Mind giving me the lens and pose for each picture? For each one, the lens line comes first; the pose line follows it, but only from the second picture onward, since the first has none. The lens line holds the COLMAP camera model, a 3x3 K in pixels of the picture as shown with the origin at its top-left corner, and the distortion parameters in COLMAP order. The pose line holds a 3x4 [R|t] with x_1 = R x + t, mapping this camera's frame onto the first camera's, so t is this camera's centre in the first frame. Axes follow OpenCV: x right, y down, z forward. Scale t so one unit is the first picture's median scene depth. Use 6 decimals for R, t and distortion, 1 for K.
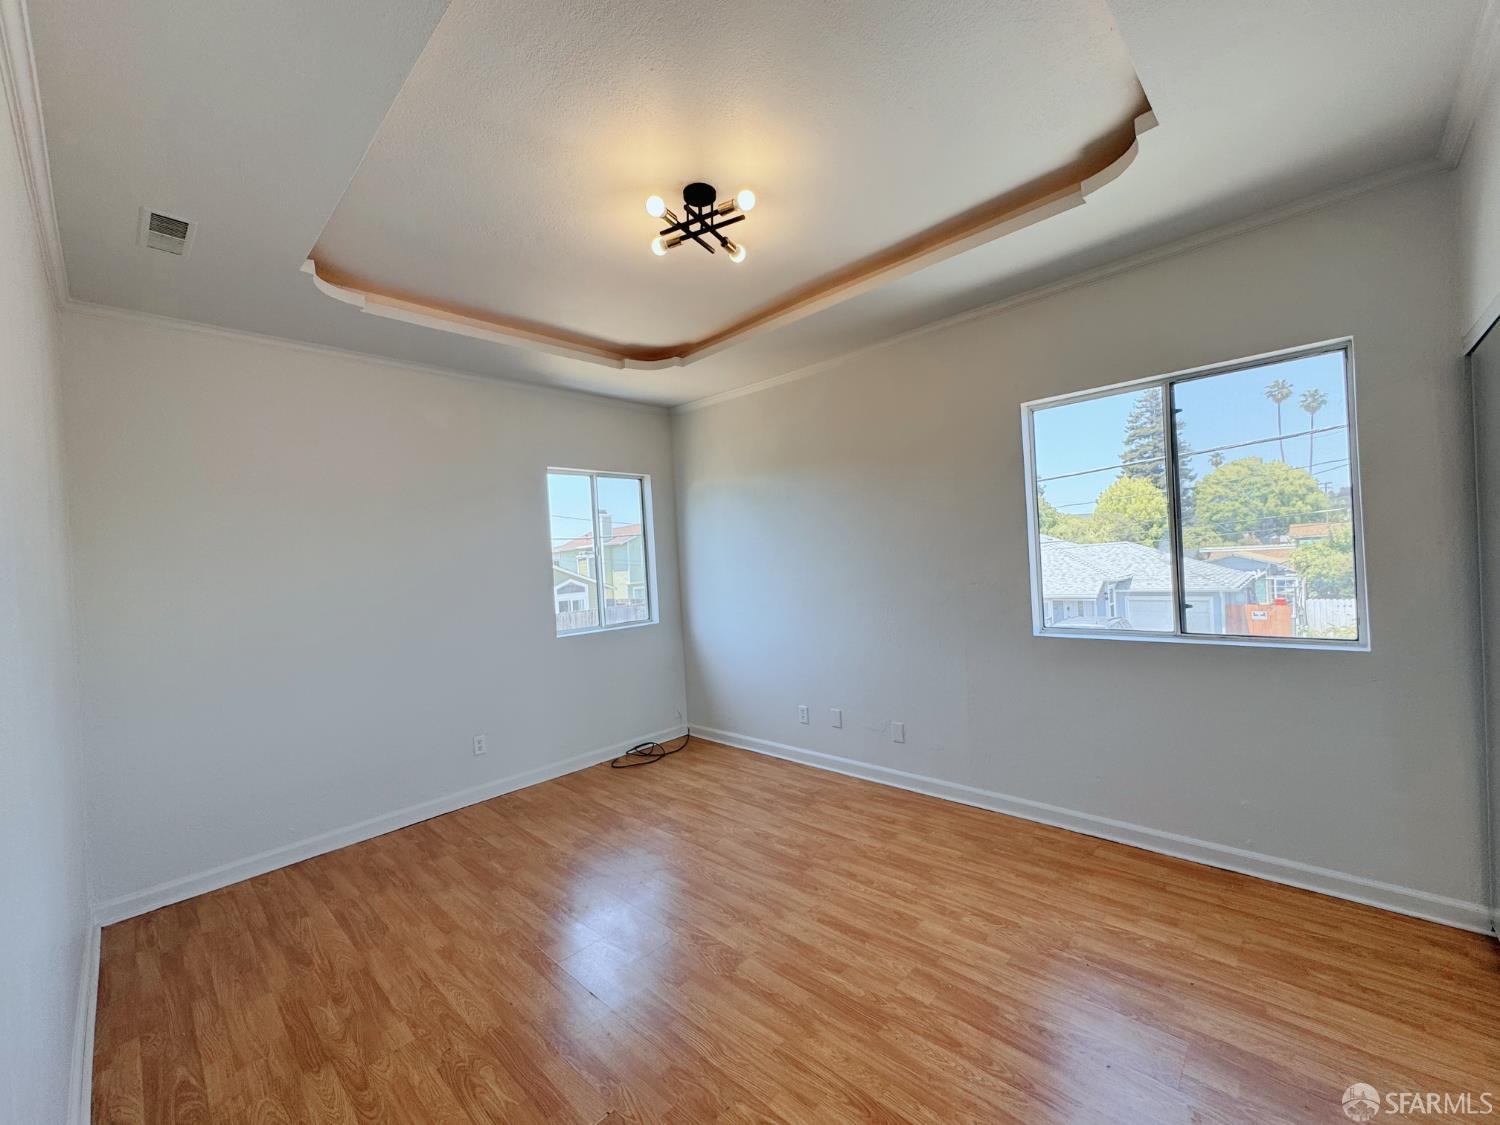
lens RADIAL K [[596.9, 0, 751.2], [0, 596.9, 562.0], [0, 0, 1]] dist [-0.003073, 0.000930]
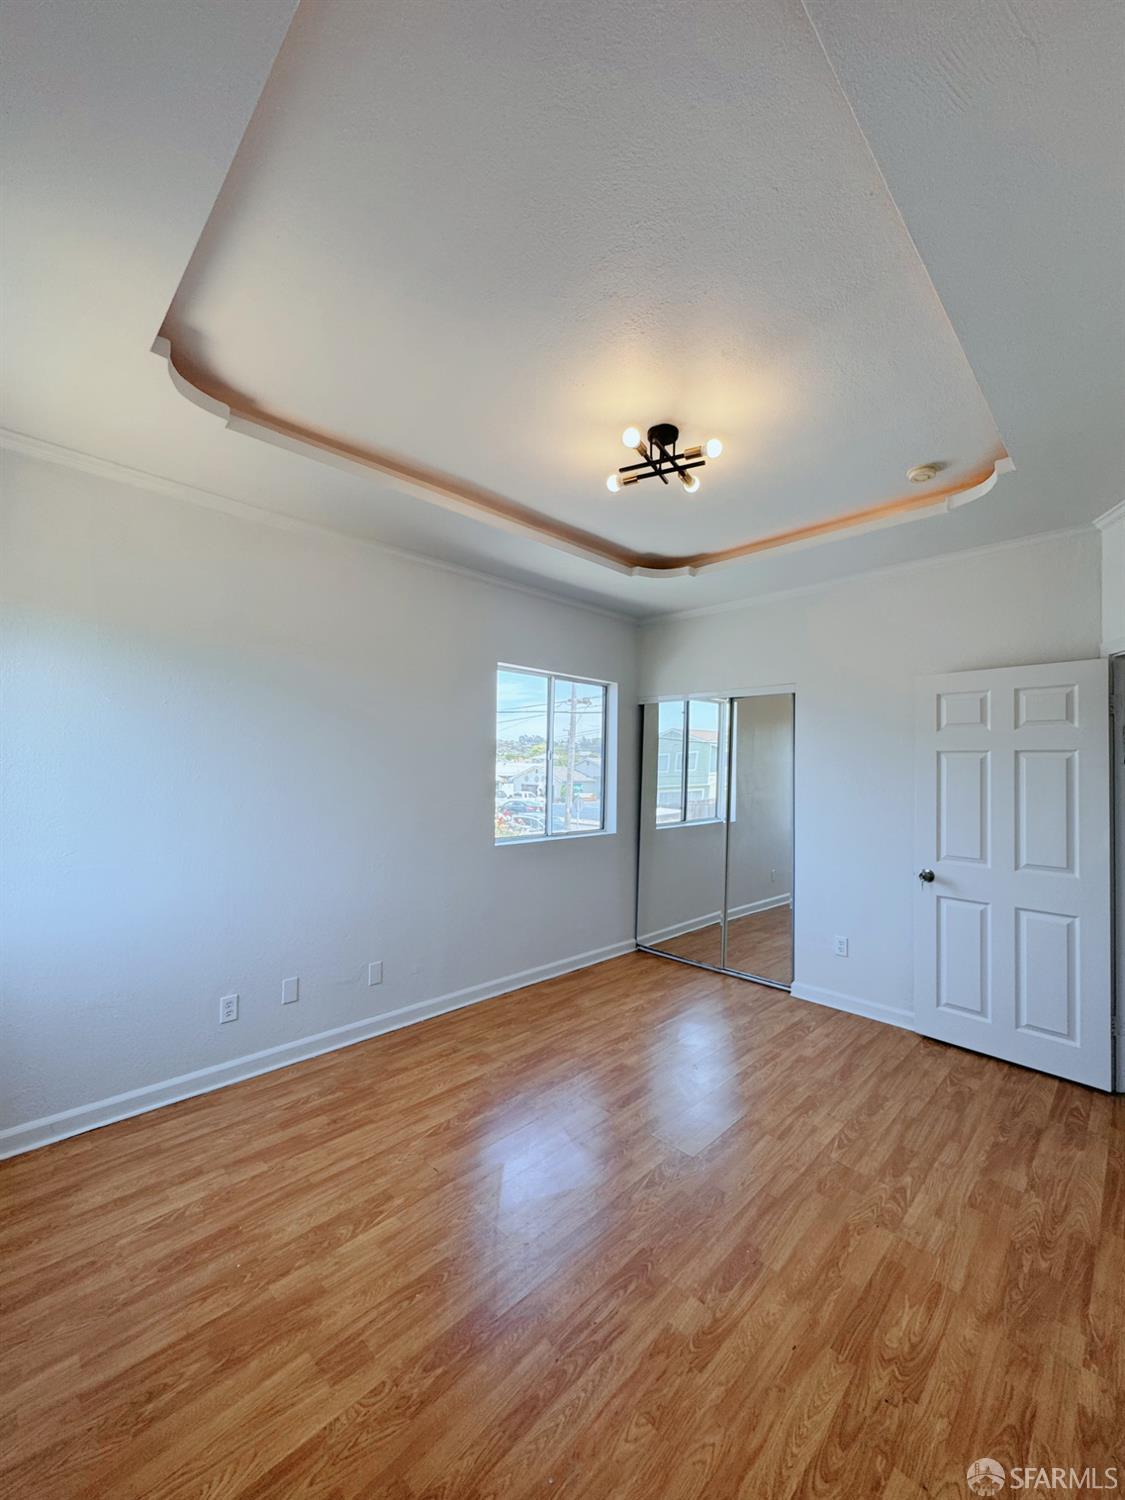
lens RADIAL K [[596.9, 0, 563.4], [0, 596.9, 749.6], [0, 0, 1]] dist [-0.003073, 0.000930]
pose [[0.030364, 0.083657, 0.996032, -0.783796], [-0.009813, 0.996468, -0.083395, 0.024781], [-0.999491, -0.007242, 0.031078, 0.807369]]
